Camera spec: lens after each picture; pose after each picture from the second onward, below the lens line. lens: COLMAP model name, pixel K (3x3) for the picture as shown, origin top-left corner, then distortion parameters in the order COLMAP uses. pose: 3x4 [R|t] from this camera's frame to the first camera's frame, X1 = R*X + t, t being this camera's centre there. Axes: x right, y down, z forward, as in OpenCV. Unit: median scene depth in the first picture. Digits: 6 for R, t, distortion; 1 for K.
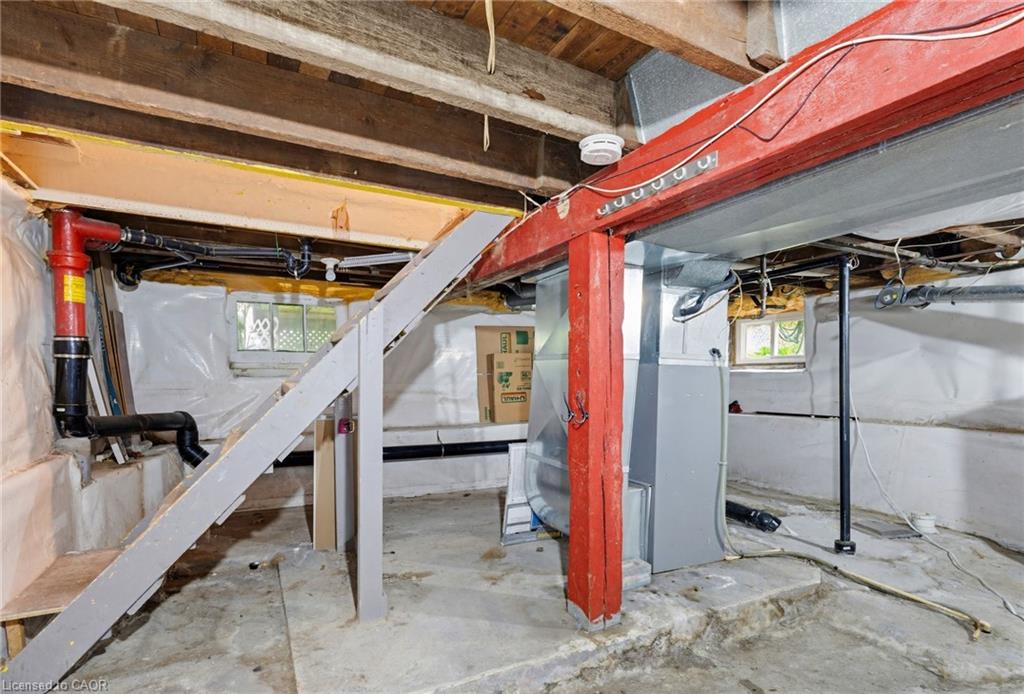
lens RADIAL K [[507.0, 0, 511.4], [0, 507.0, 414.3], [0, 0, 1]] dist [-0.003049, -0.000399]
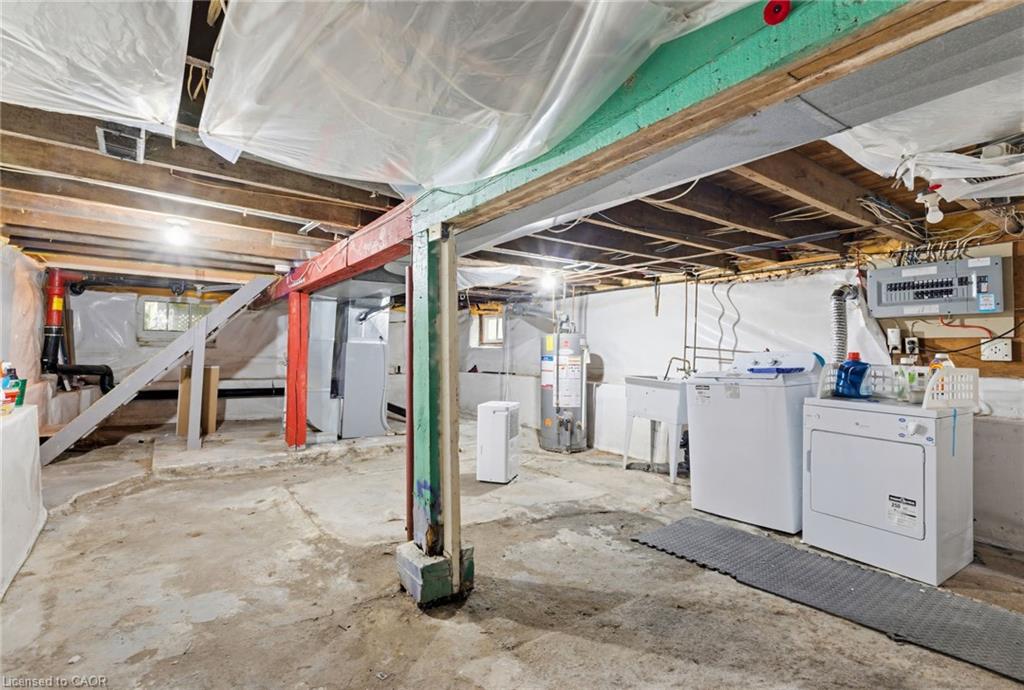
lens RADIAL K [[483.6, 0, 512.0], [0, 483.6, 345.0], [0, 0, 1]] dist [0.001743, 0.000363]
pose [[0.989566, 0.014342, 0.143366, 0.633268], [-0.001618, 0.996077, -0.088475, 0.087972], [-0.144072, 0.087320, 0.985707, -1.082698]]
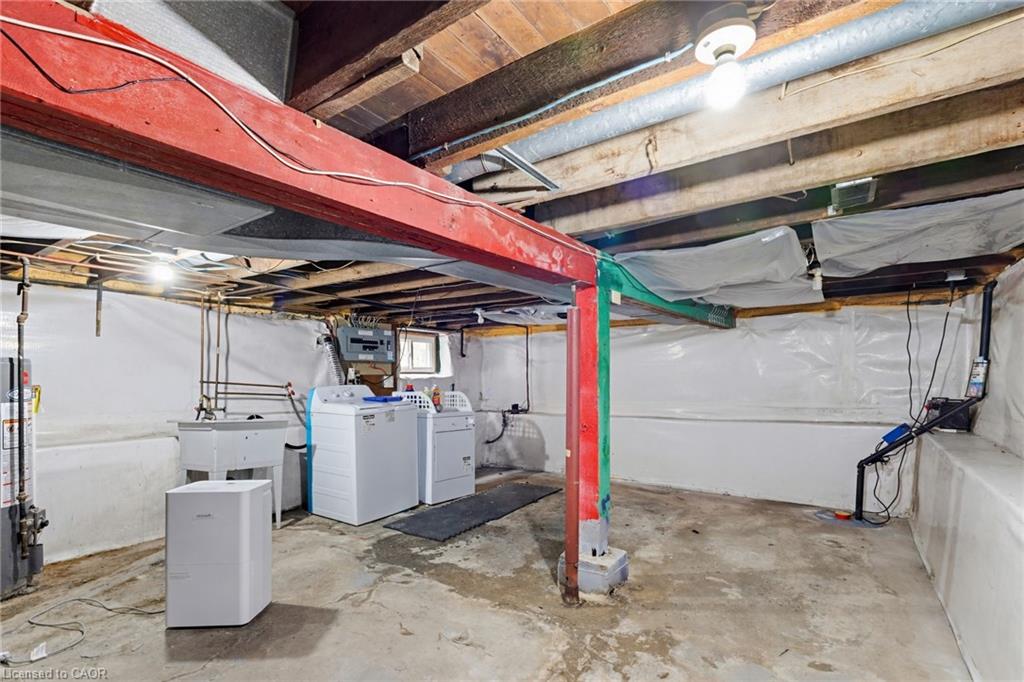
lens RADIAL K [[496.4, 0, 496.3], [0, 496.4, 384.2], [0, 0, 1]] dist [-0.001408, -0.000100]
pose [[-0.432174, -0.003531, 0.901783, -0.179663], [0.078850, 0.996014, 0.041688, -0.039590], [-0.898336, 0.089122, -0.430173, 0.320560]]
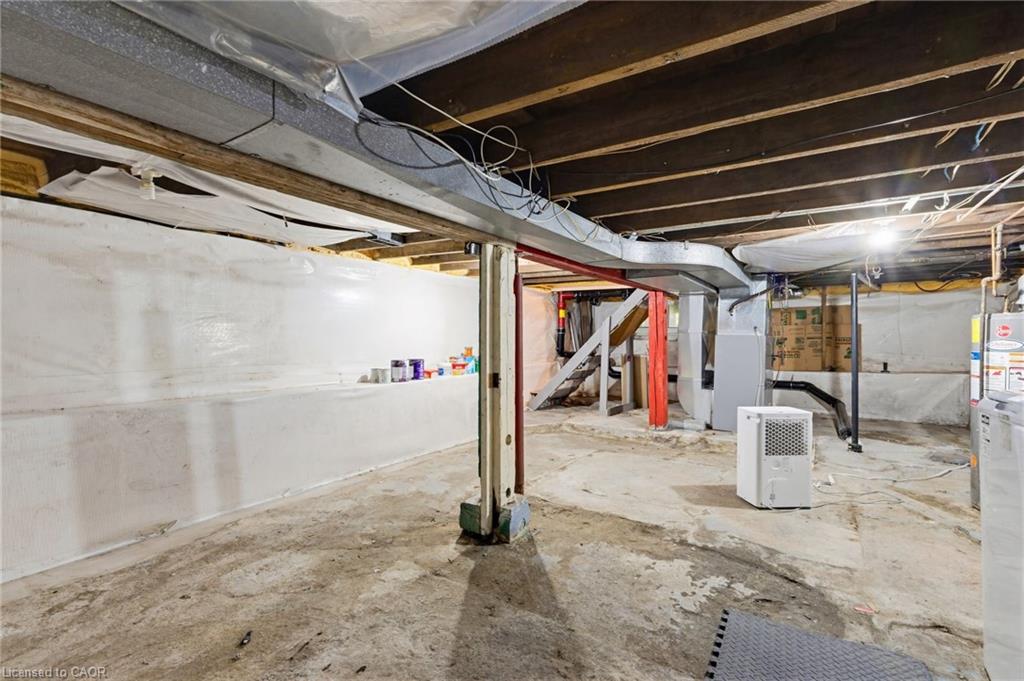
lens RADIAL K [[471.3, 0, 512.0], [0, 471.3, 340.5], [0, 0, 1]] dist [0.000766, 0.000547]
pose [[0.491049, 0.007531, -0.871100, 1.491106], [-0.072805, 0.996819, -0.032424, 0.053987], [0.868084, 0.079342, 0.490035, -0.723838]]
